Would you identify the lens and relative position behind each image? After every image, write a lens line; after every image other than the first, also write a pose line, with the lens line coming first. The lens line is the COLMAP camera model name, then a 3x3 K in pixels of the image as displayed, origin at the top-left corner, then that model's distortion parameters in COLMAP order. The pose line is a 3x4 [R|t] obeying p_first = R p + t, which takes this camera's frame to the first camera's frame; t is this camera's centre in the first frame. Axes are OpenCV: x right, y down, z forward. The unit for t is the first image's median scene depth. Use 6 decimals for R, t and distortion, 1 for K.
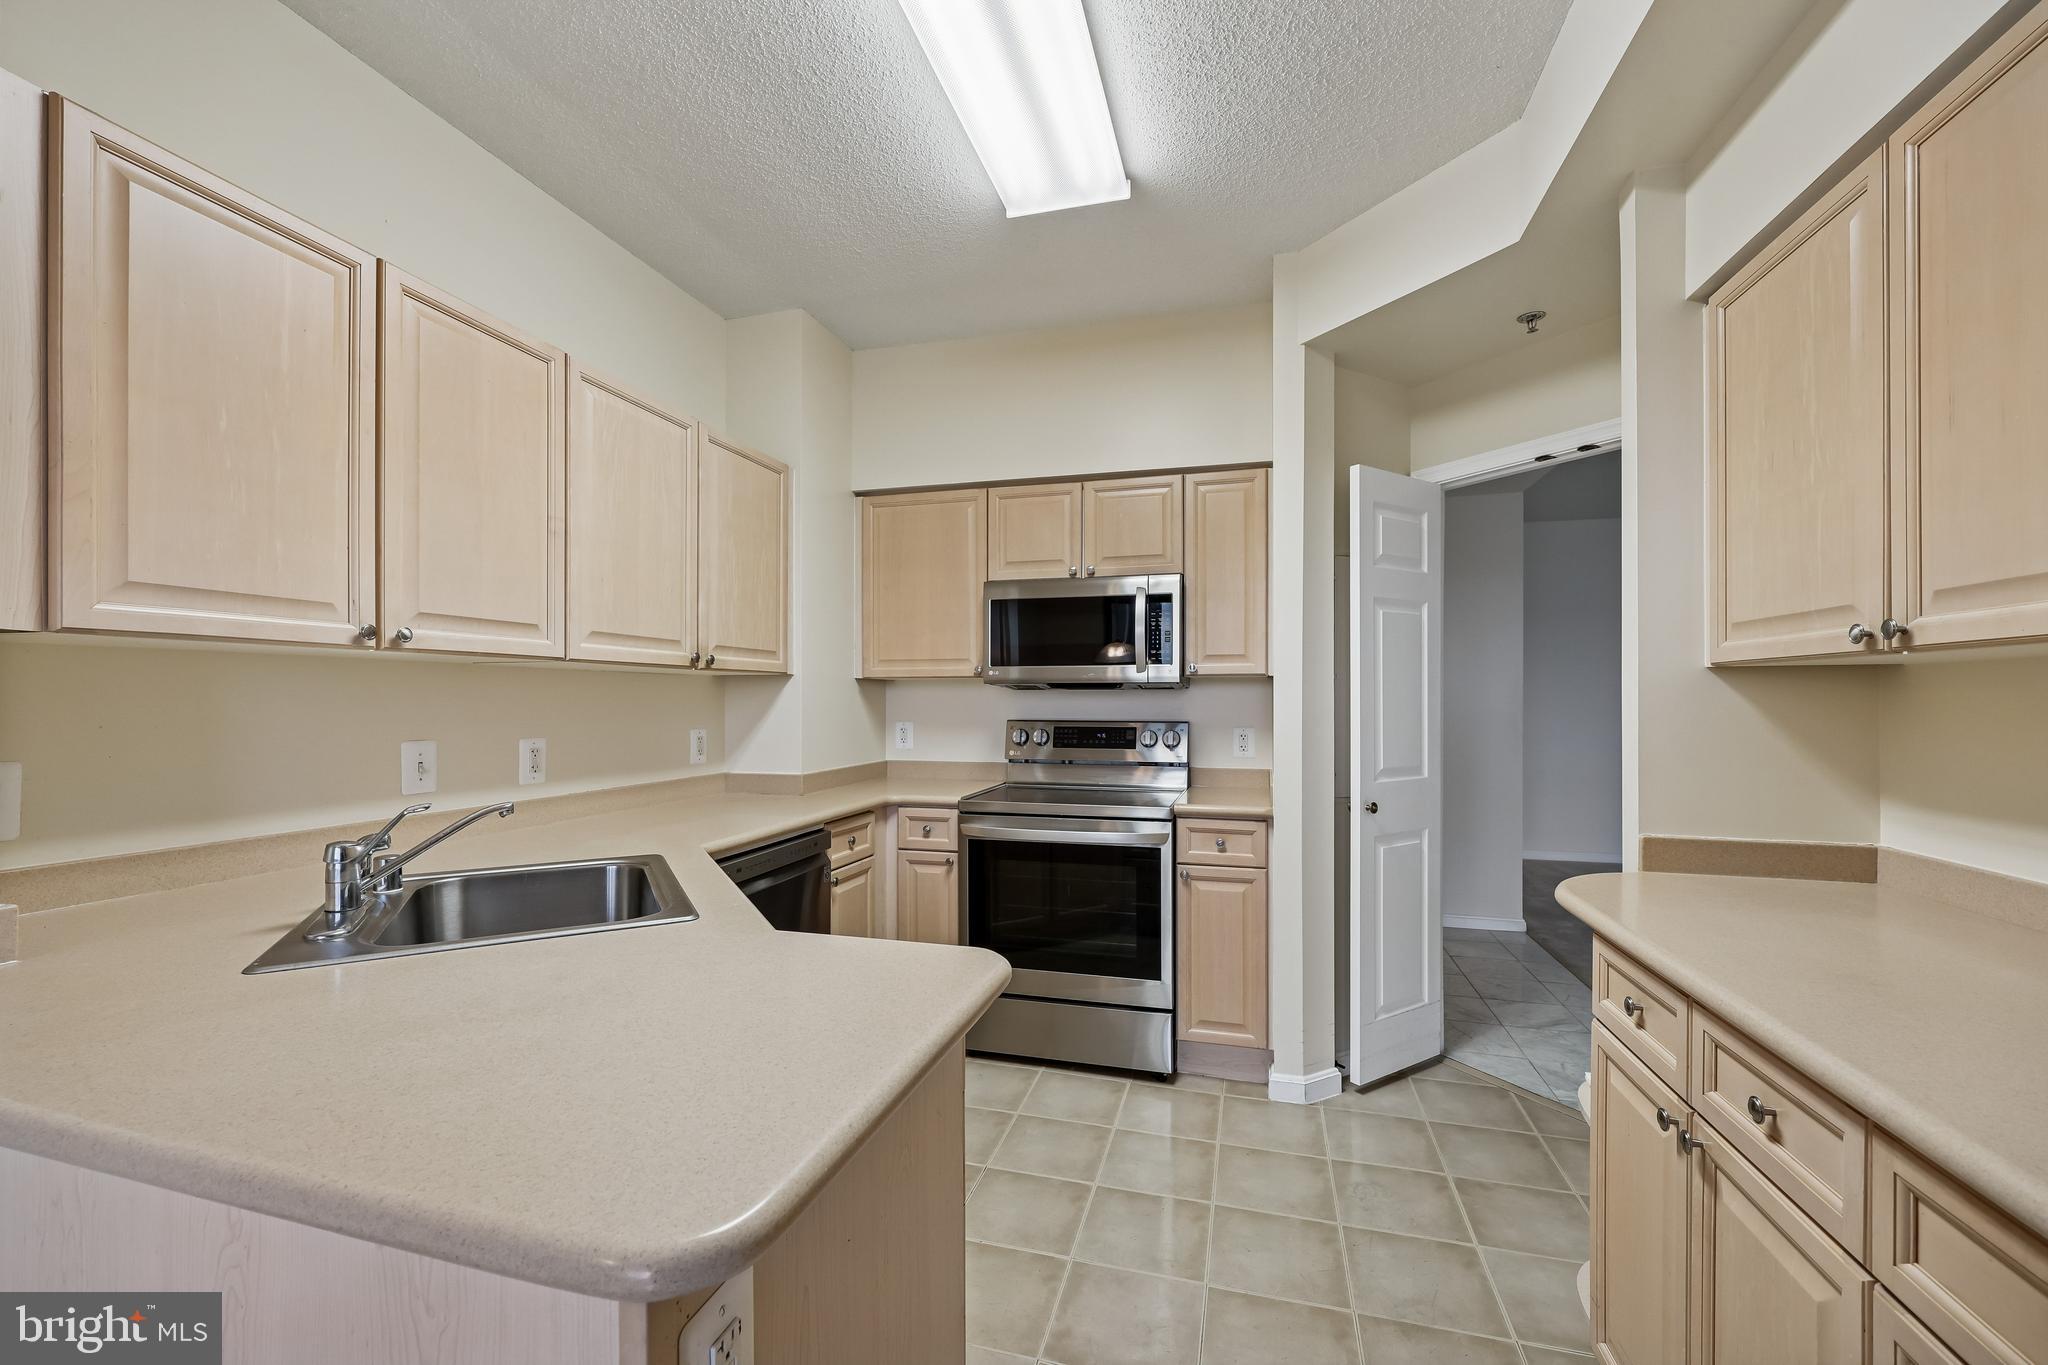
lens RADIAL K [[838.6, 0, 1003.3], [0, 838.6, 693.9], [0, 0, 1]] dist [0.000325, 0.000084]
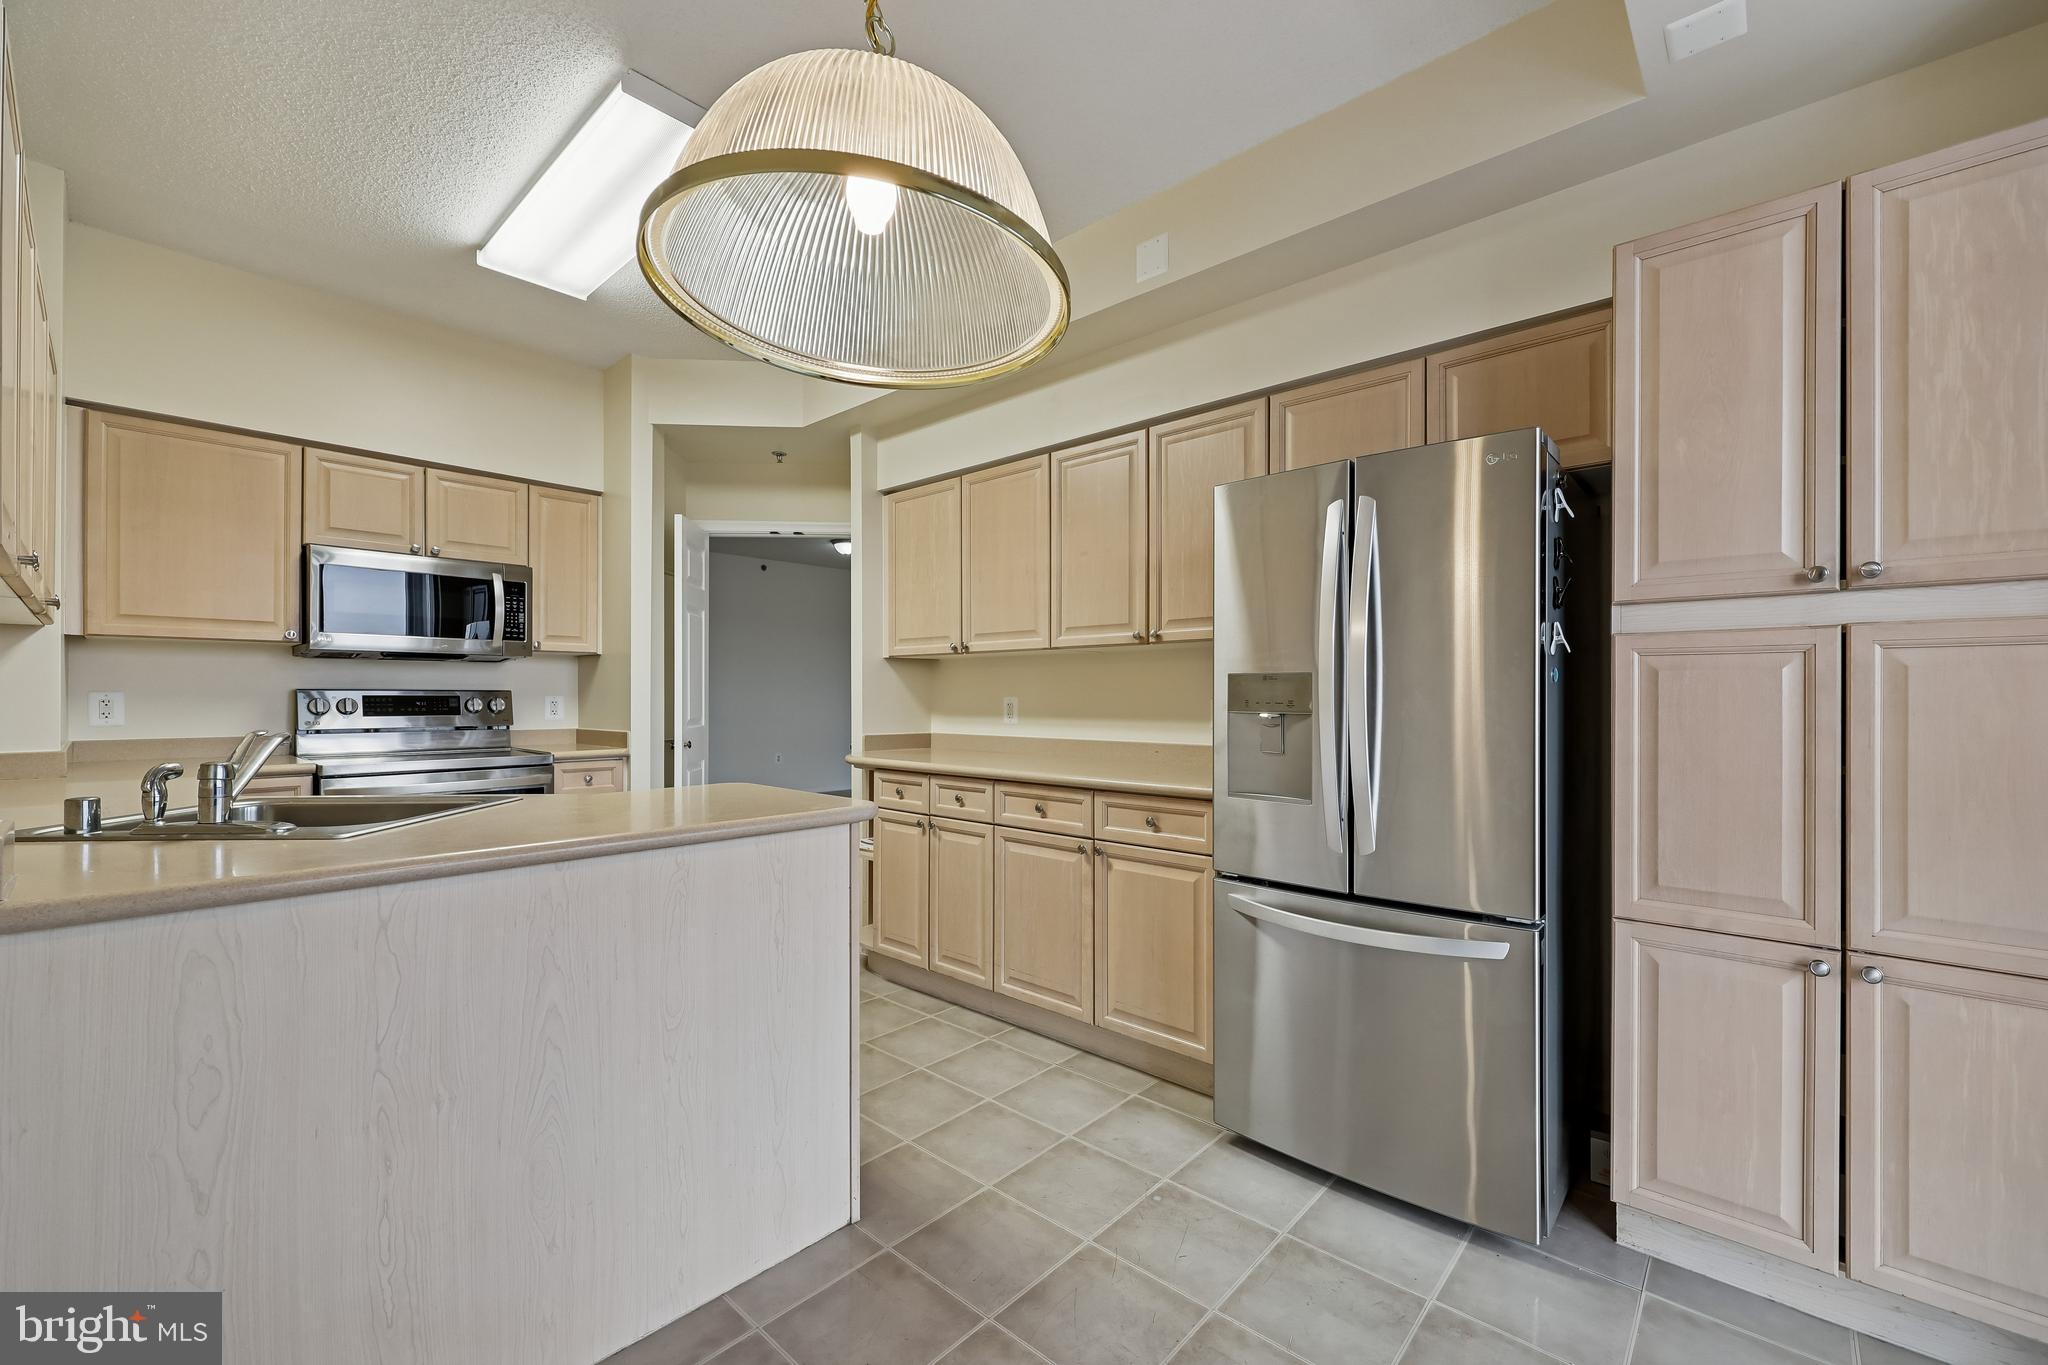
lens RADIAL K [[838.6, 0, 1003.3], [0, 838.6, 693.9], [0, 0, 1]] dist [0.000325, 0.000084]
pose [[0.446367, 0.005481, 0.894833, -0.581344], [-0.008532, 0.999962, -0.001868, 0.037592], [-0.894809, -0.006801, 0.446397, -0.160495]]
